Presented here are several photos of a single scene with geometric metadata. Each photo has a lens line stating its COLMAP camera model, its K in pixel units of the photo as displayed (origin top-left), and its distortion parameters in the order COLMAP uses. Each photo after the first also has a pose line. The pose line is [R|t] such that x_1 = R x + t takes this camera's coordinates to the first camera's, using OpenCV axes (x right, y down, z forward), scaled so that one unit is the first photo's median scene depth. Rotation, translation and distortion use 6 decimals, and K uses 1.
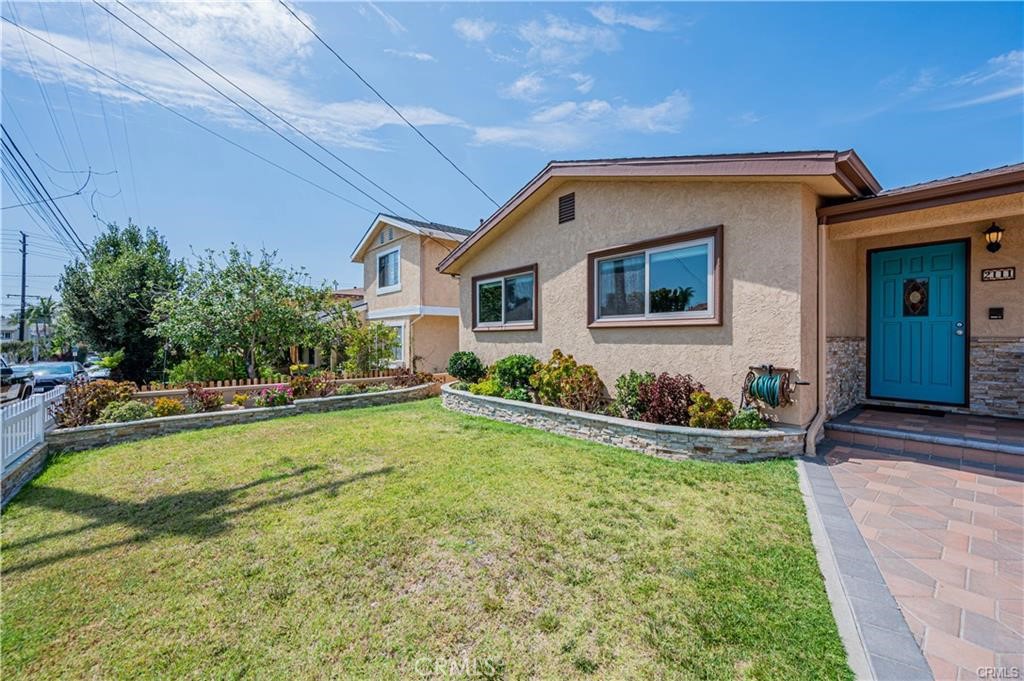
lens RADIAL K [[404.8, 0, 512.0], [0, 404.8, 338.9], [0, 0, 1]] dist [0.000250, -0.000099]
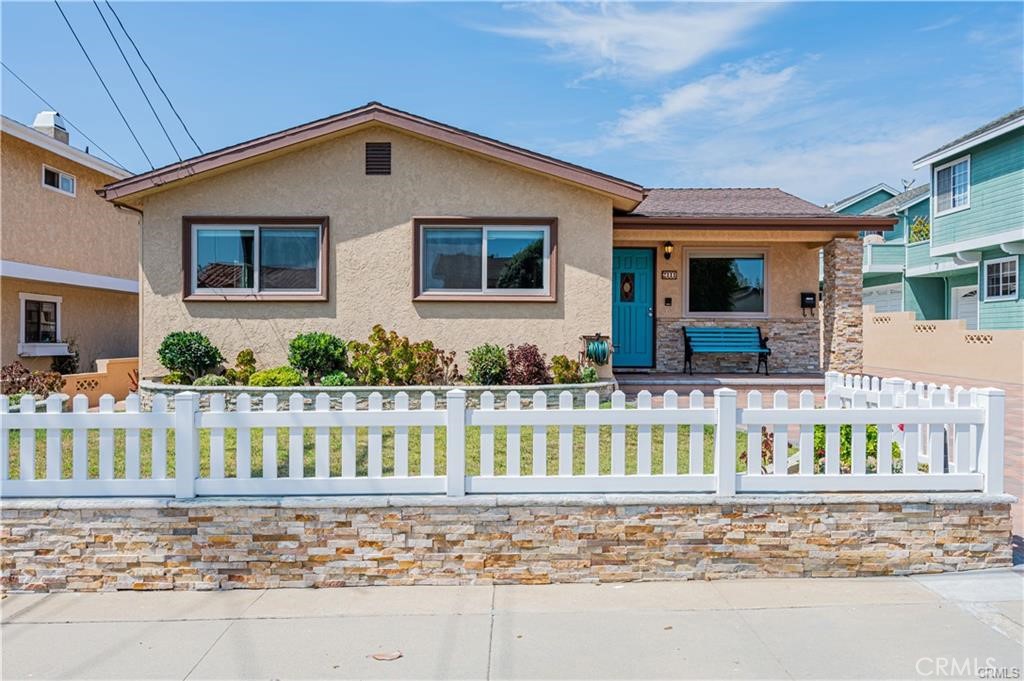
lens RADIAL K [[764.0, 0, 512.0], [0, 764.0, 340.5], [0, 0, 1]] dist [-0.001722, -0.000799]
pose [[0.641712, 0.001945, 0.766943, -0.971126], [-0.003266, 0.999995, 0.000197, 0.059389], [-0.766939, -0.002631, 0.641715, -0.253010]]
